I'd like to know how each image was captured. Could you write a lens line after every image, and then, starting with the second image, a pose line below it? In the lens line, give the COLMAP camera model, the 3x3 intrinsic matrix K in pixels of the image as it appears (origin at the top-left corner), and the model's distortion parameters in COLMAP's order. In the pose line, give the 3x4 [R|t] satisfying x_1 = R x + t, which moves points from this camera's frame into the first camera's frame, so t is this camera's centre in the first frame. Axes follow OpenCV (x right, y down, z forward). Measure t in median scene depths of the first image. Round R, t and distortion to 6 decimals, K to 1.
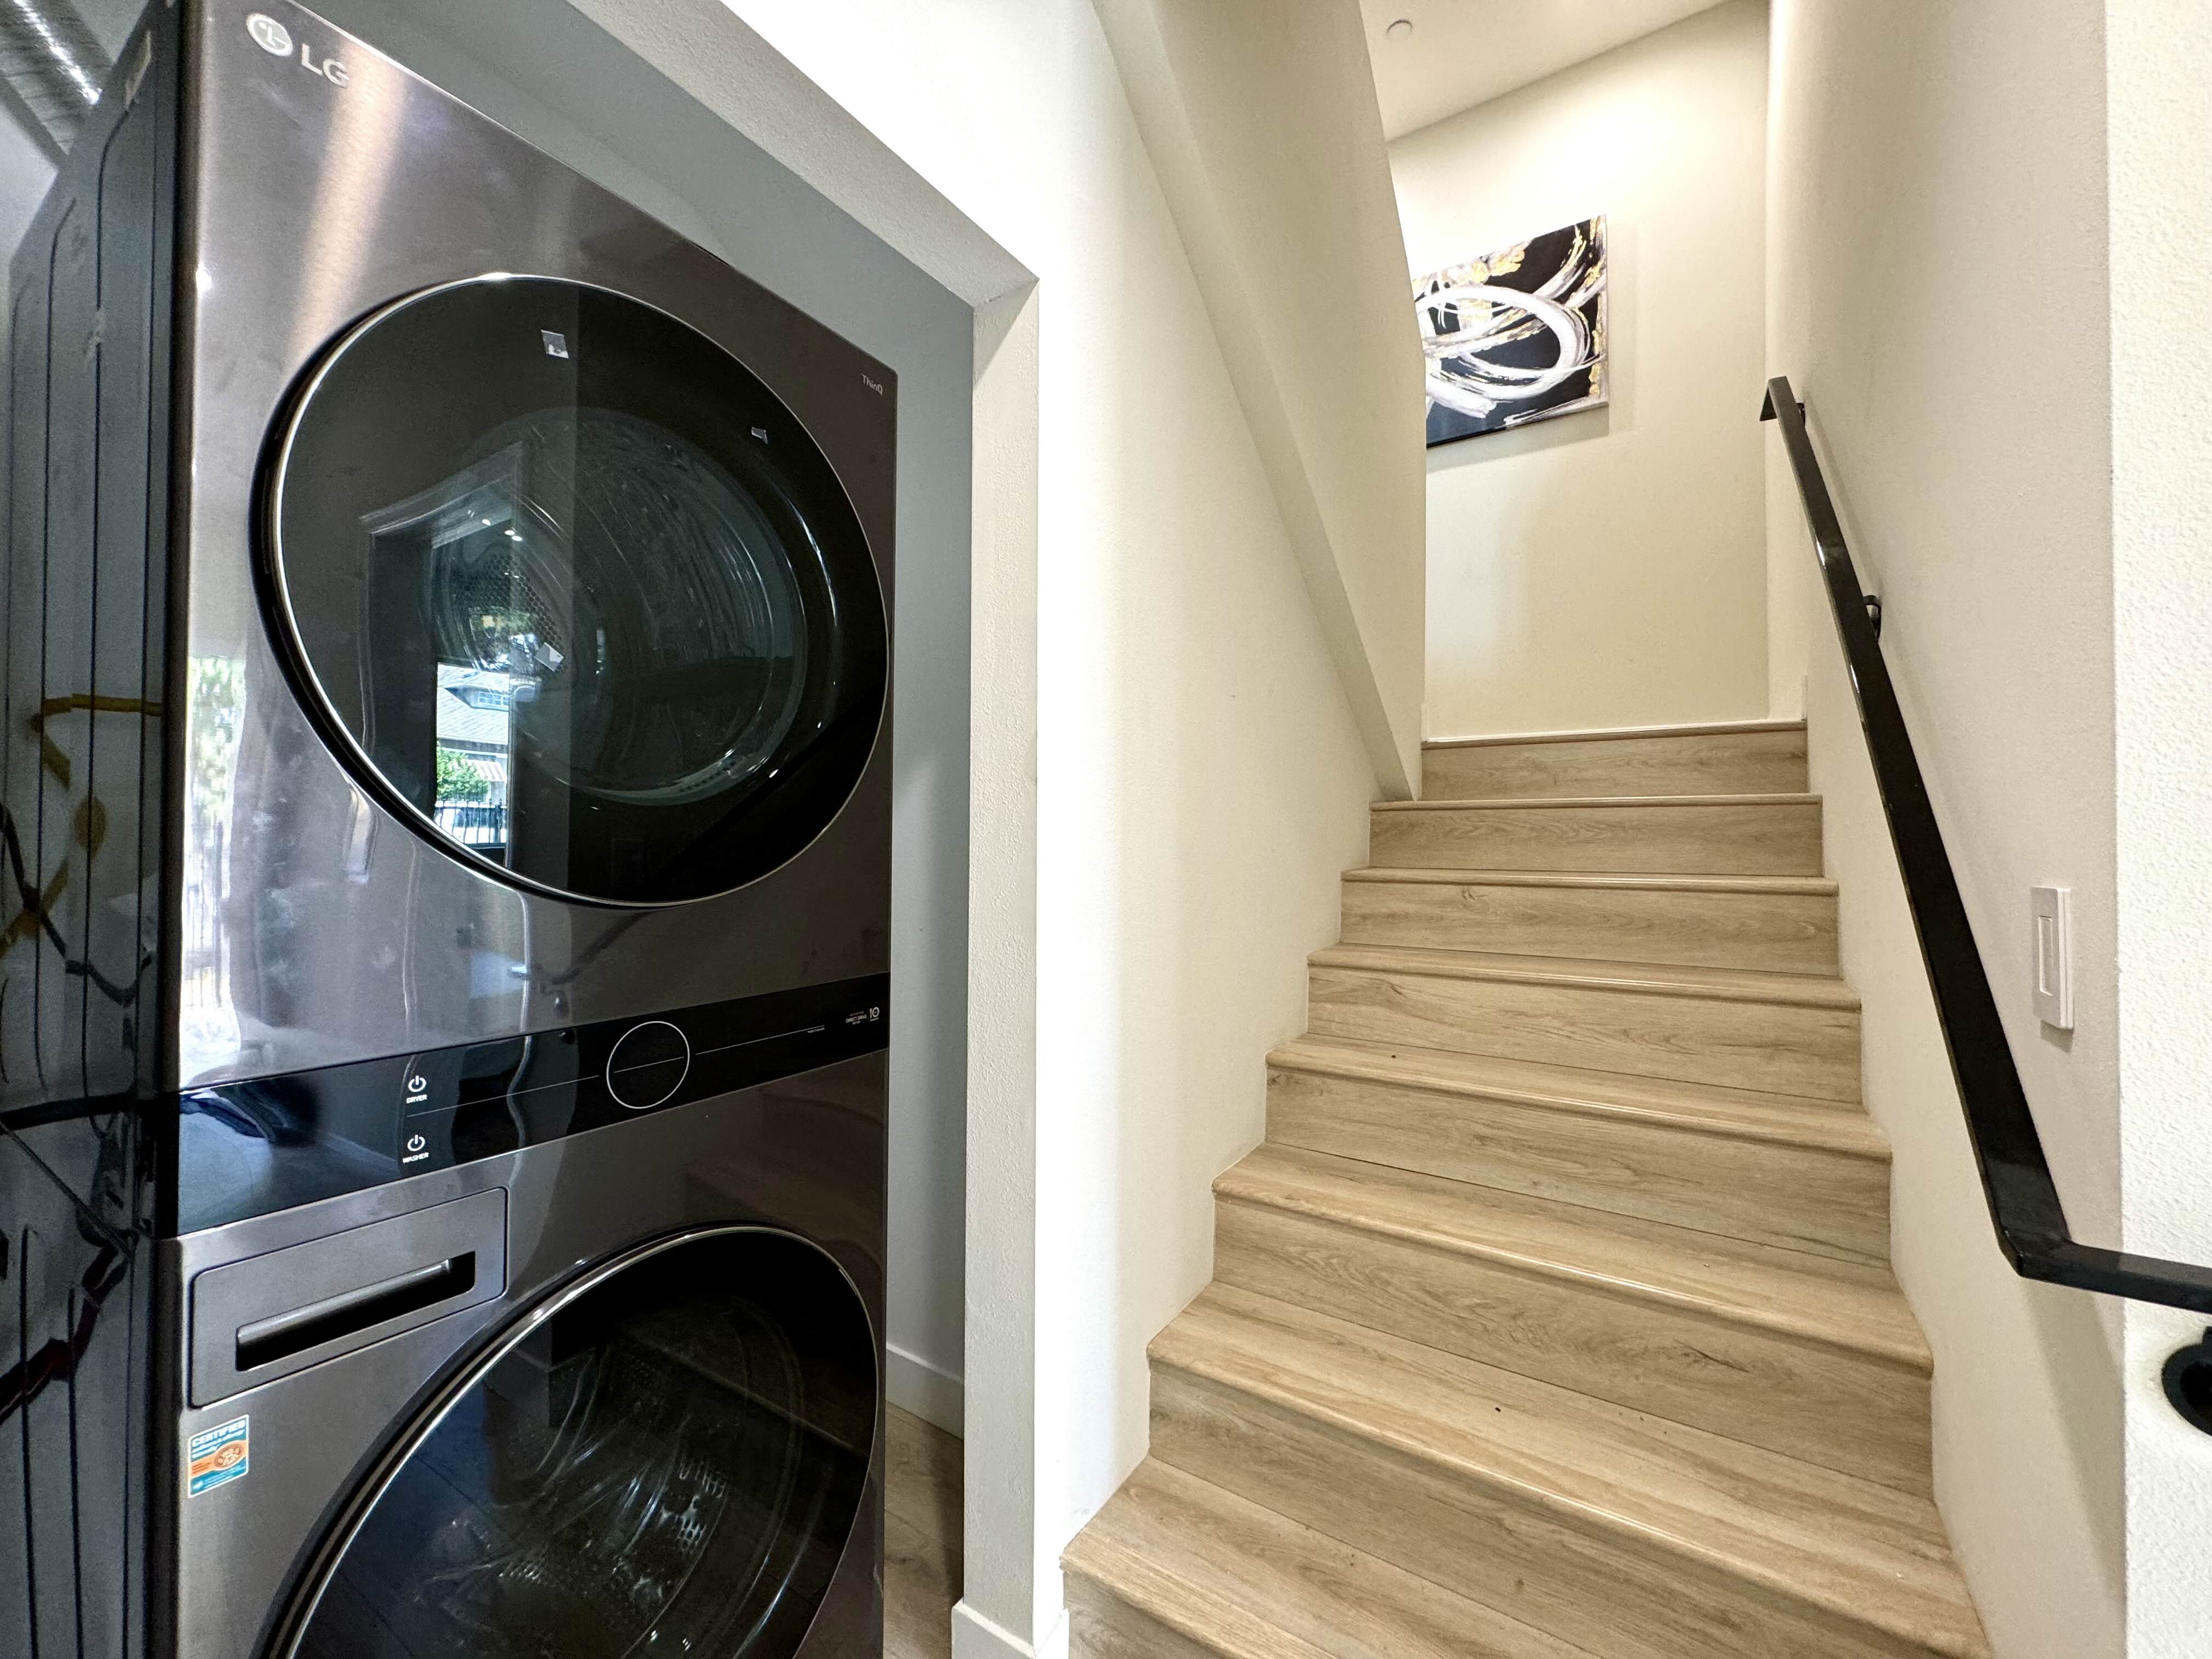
lens RADIAL K [[877.6, 0, 1106.0], [0, 877.6, 829.5], [0, 0, 1]] dist [0.000742, 0.000019]
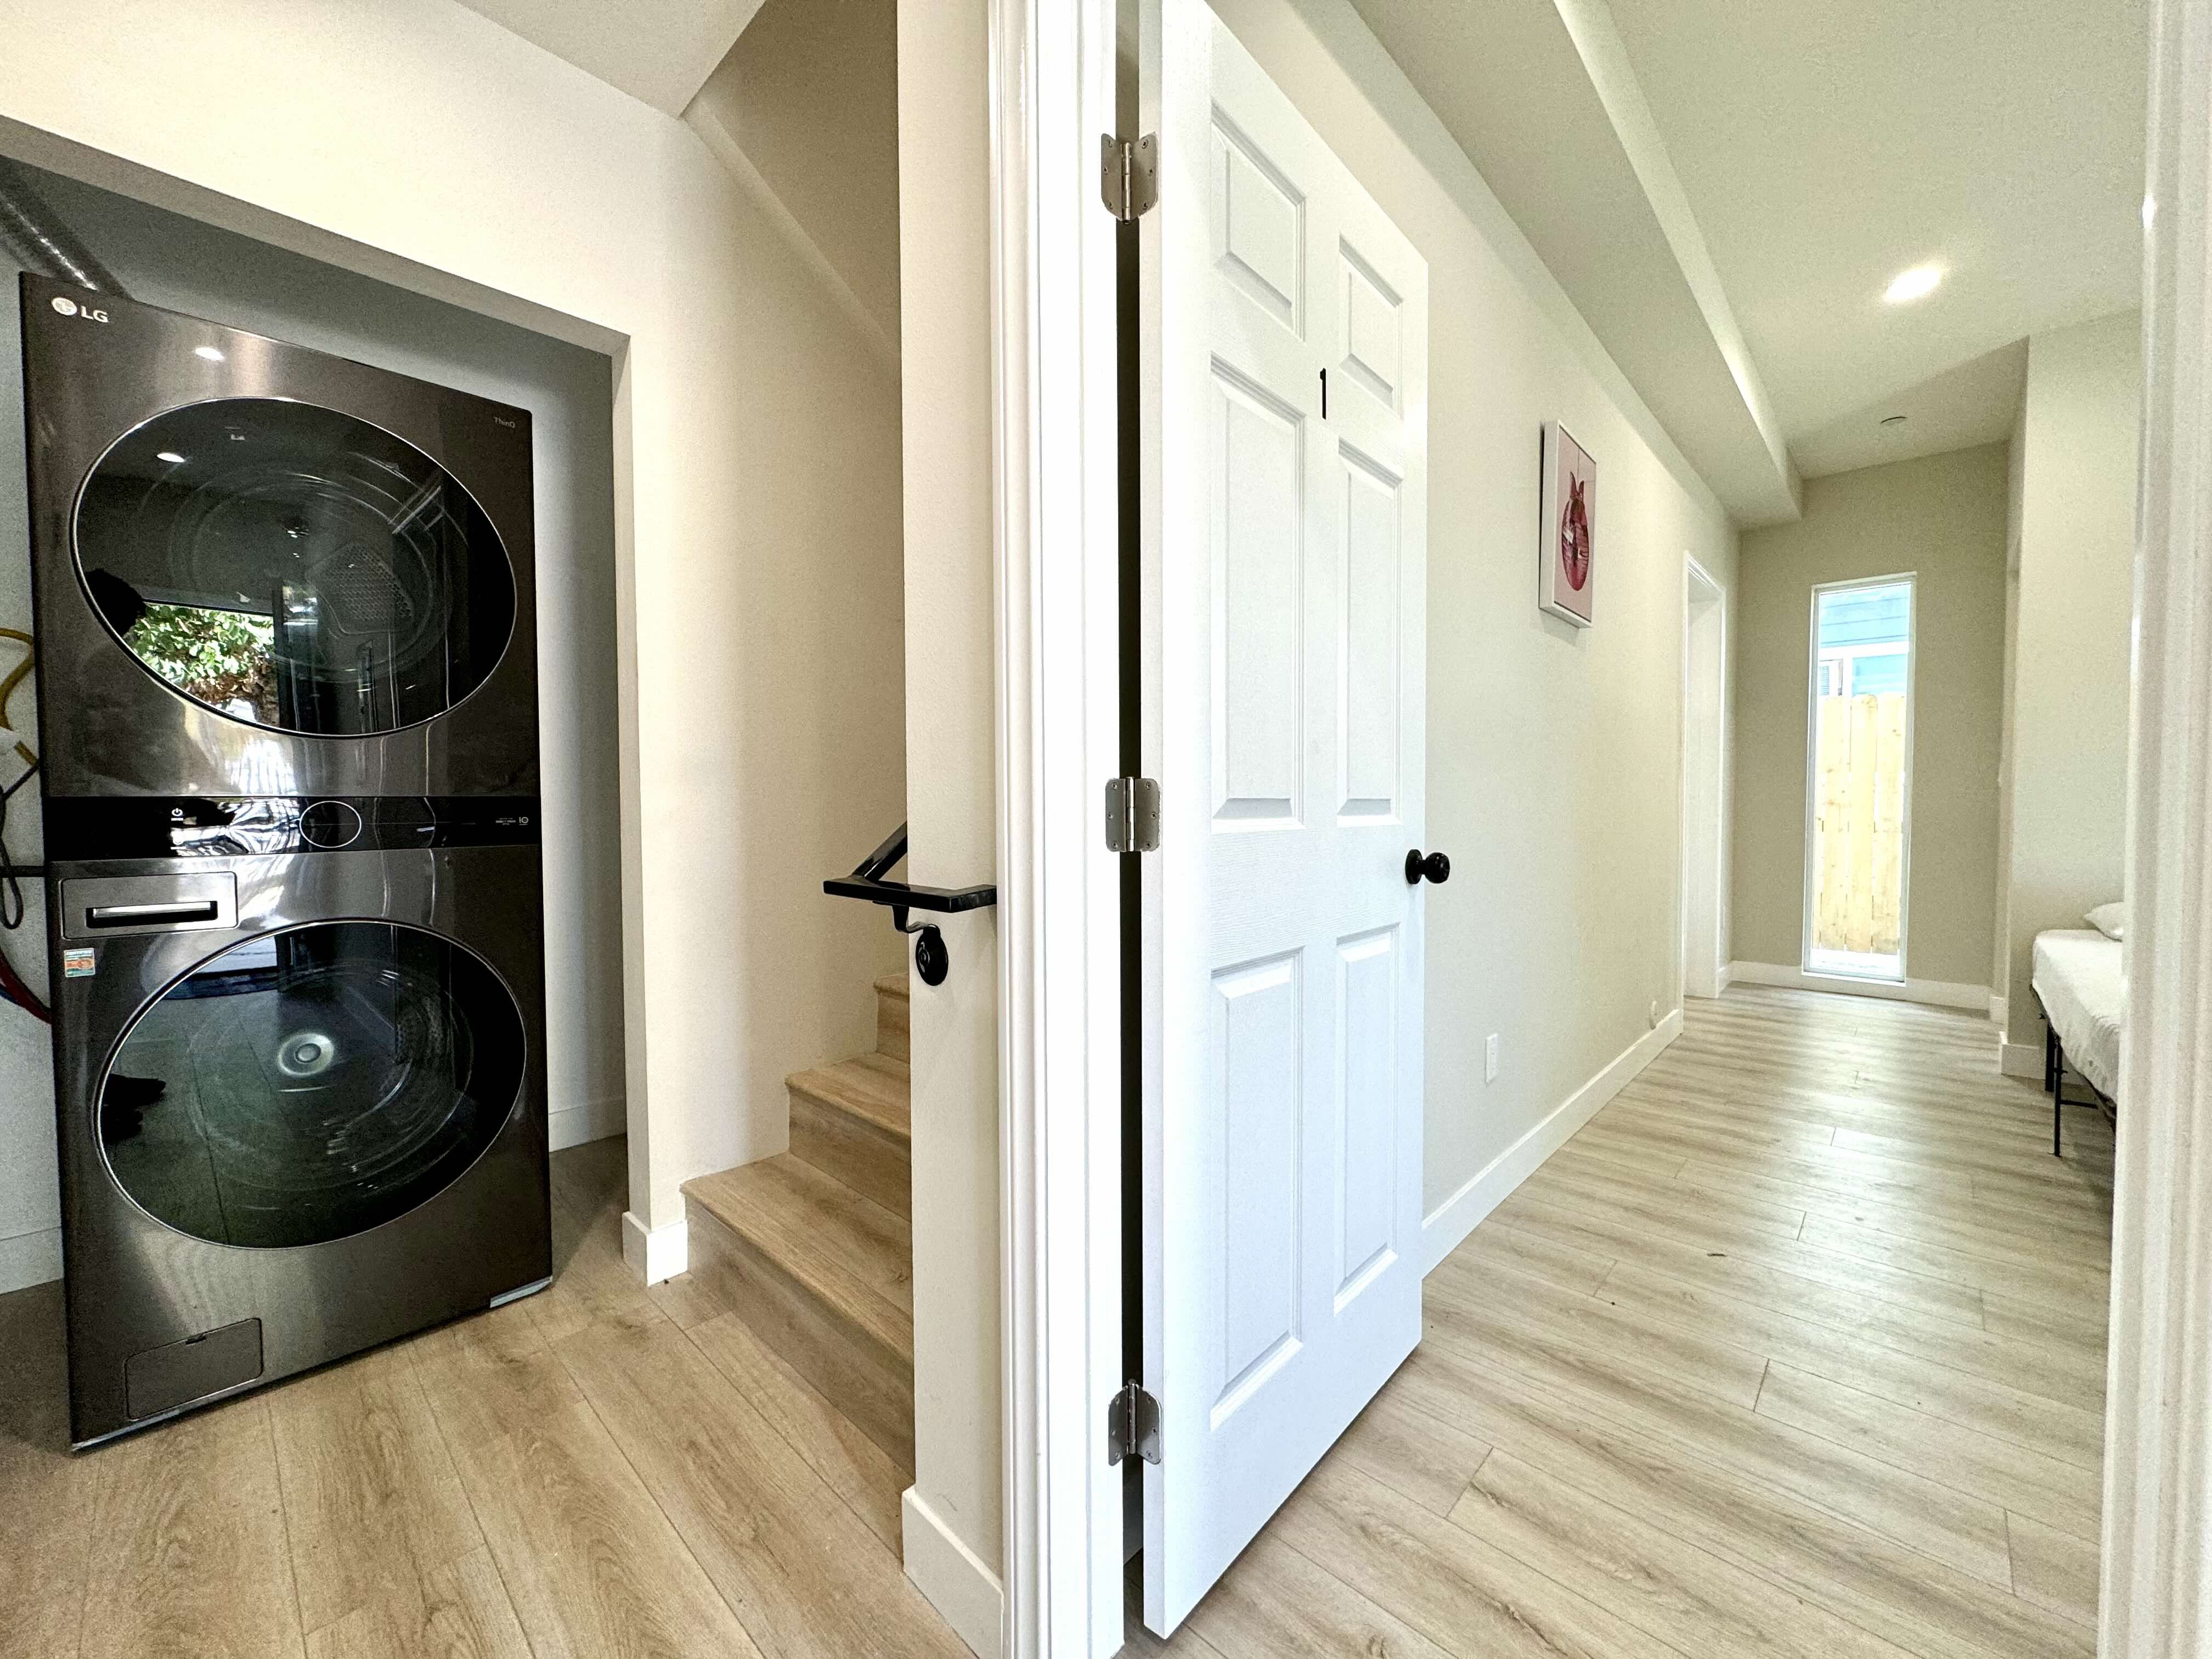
lens RADIAL K [[877.6, 0, 1106.0], [0, 877.6, 829.5], [0, 0, 1]] dist [0.000742, 0.000019]
pose [[0.982056, -0.006417, -0.188479, 0.957021], [0.014315, 0.999074, 0.040570, 0.154813], [0.188044, -0.042540, 0.981239, -0.332495]]
